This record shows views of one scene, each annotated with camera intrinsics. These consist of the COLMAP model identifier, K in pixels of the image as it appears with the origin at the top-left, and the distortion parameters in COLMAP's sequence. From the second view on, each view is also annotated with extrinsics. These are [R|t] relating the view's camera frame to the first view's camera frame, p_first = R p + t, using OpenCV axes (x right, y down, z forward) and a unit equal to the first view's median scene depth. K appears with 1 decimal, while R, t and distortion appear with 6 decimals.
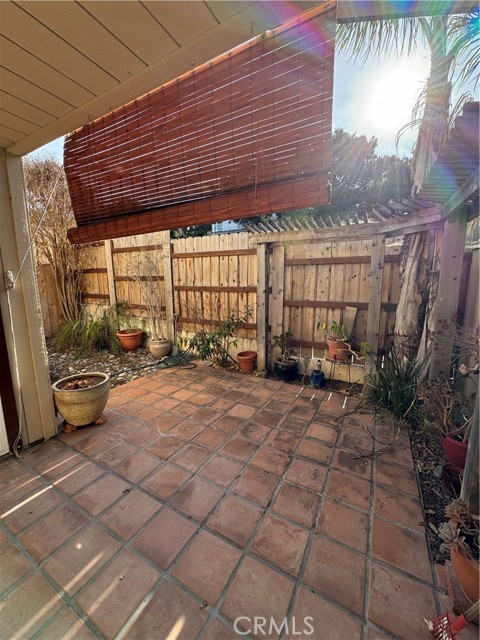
lens RADIAL K [[254.9, 0, 239.7], [0, 254.9, 320.9], [0, 0, 1]] dist [-0.002072, 0.000278]
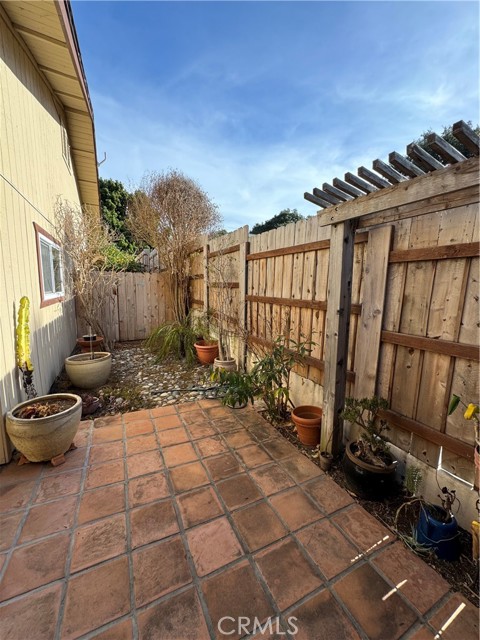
lens RADIAL K [[254.9, 0, 241.4], [0, 254.9, 320.4], [0, 0, 1]] dist [-0.002072, 0.000278]
pose [[0.831840, 0.094537, -0.546906, 0.212169], [-0.113940, 0.993486, -0.001570, -0.069516], [0.543195, 0.063620, 0.837193, 0.413286]]
